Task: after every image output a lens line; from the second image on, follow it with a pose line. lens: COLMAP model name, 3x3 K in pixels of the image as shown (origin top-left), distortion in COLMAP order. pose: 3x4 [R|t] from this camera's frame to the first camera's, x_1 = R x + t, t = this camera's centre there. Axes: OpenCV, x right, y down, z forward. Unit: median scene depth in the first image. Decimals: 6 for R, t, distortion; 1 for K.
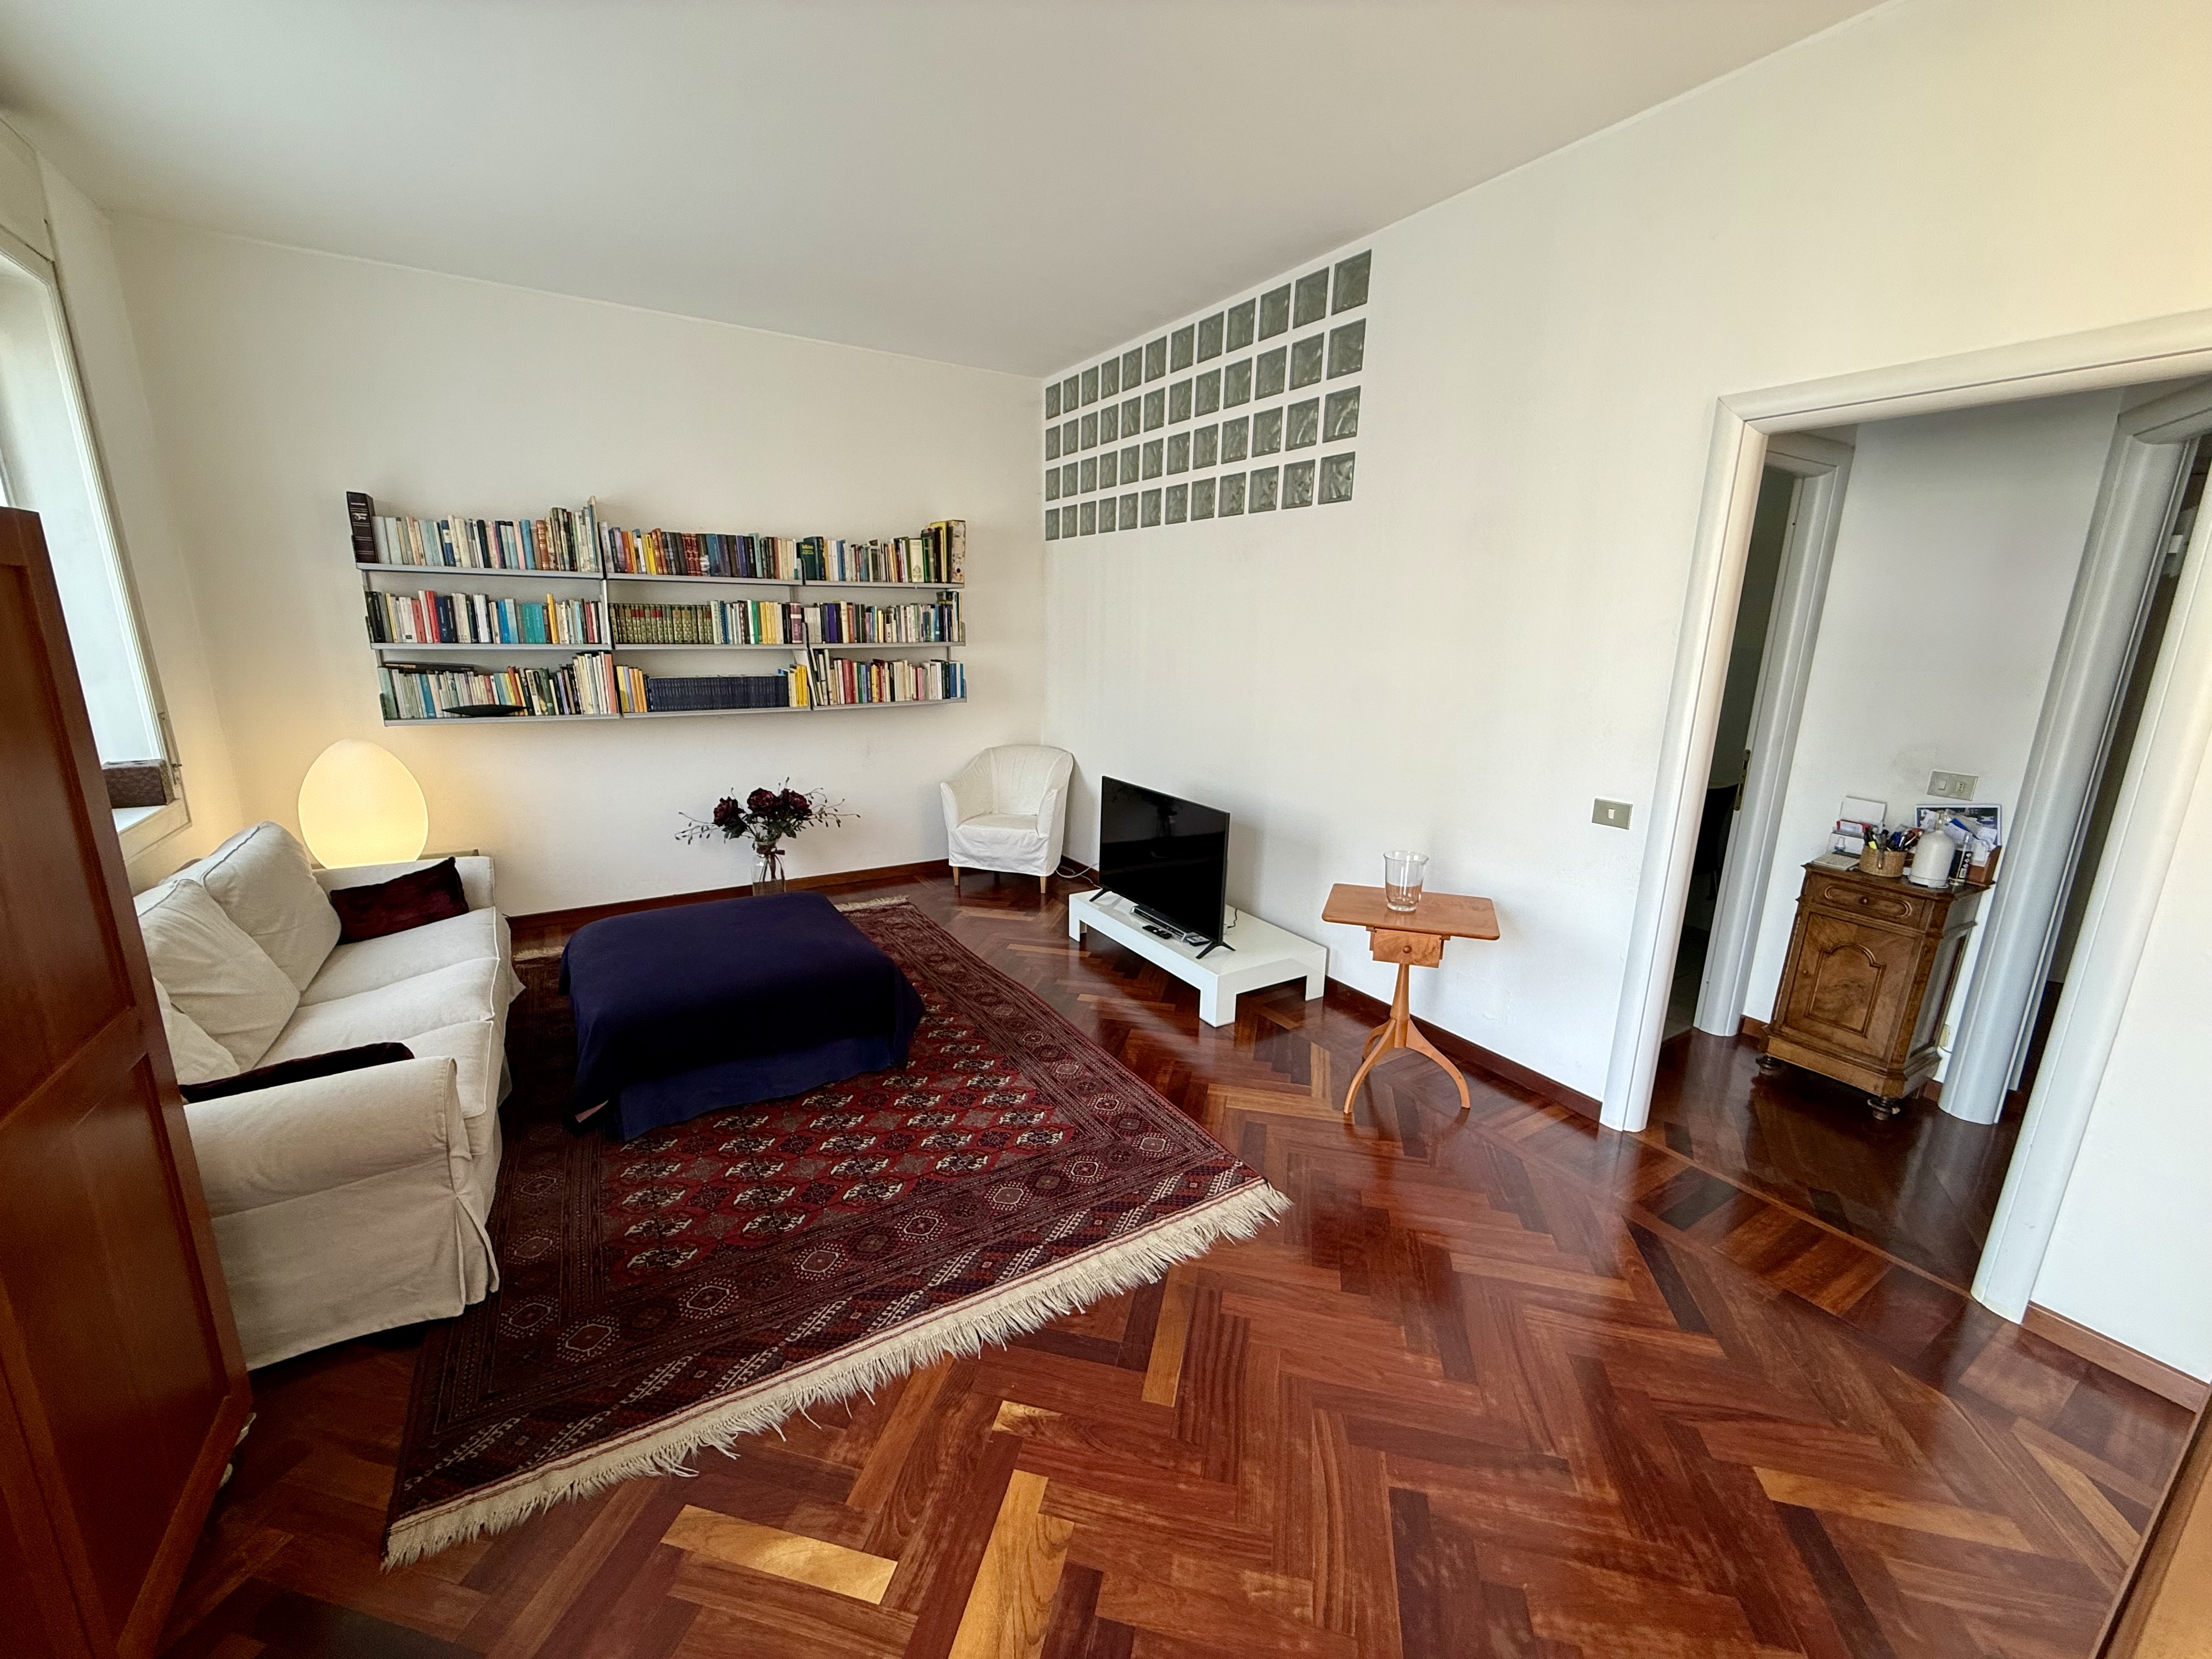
lens RADIAL K [[882.7, 0, 1101.5], [0, 882.7, 828.1], [0, 0, 1]] dist [-0.000227, -0.000245]
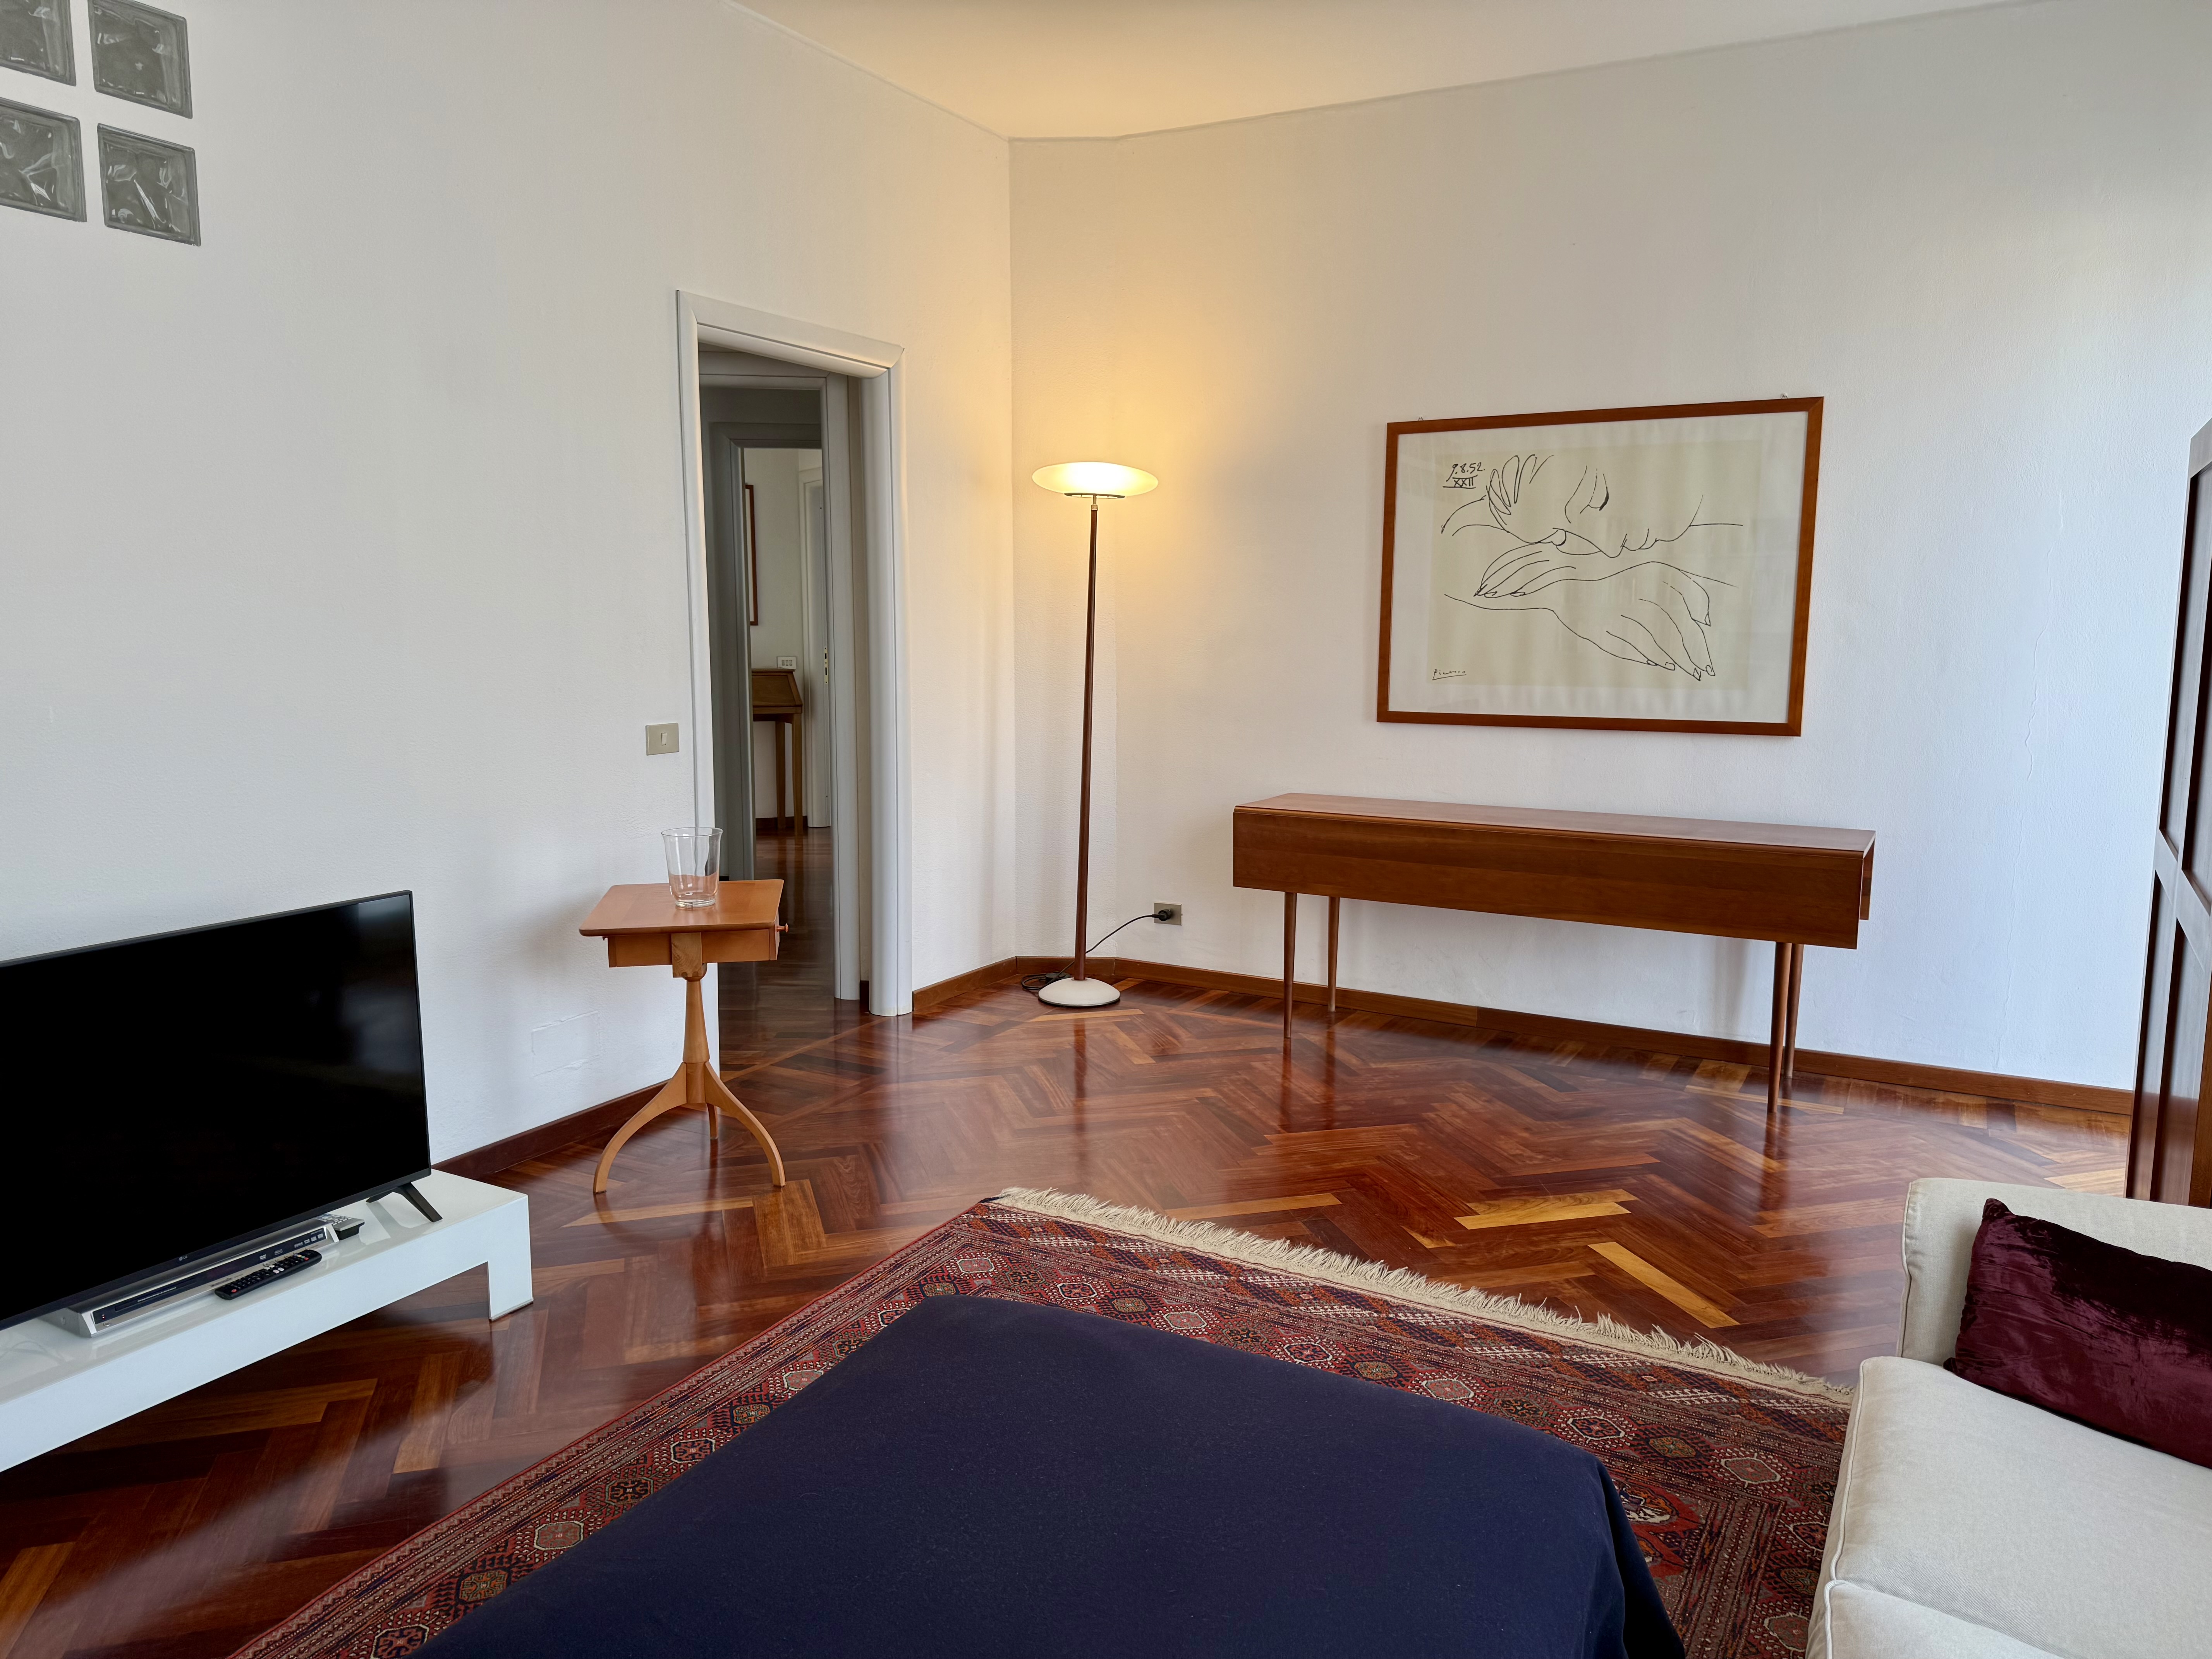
lens RADIAL K [[1553.2, 0, 1104.5], [0, 1553.2, 833.0], [0, 0, 1]] dist [0.064077, -0.073986]
pose [[-0.491533, -0.145181, 0.858672, -0.710989], [0.185418, 0.945951, 0.266077, -0.188859], [-0.850891, 0.289999, -0.438047, 0.980684]]
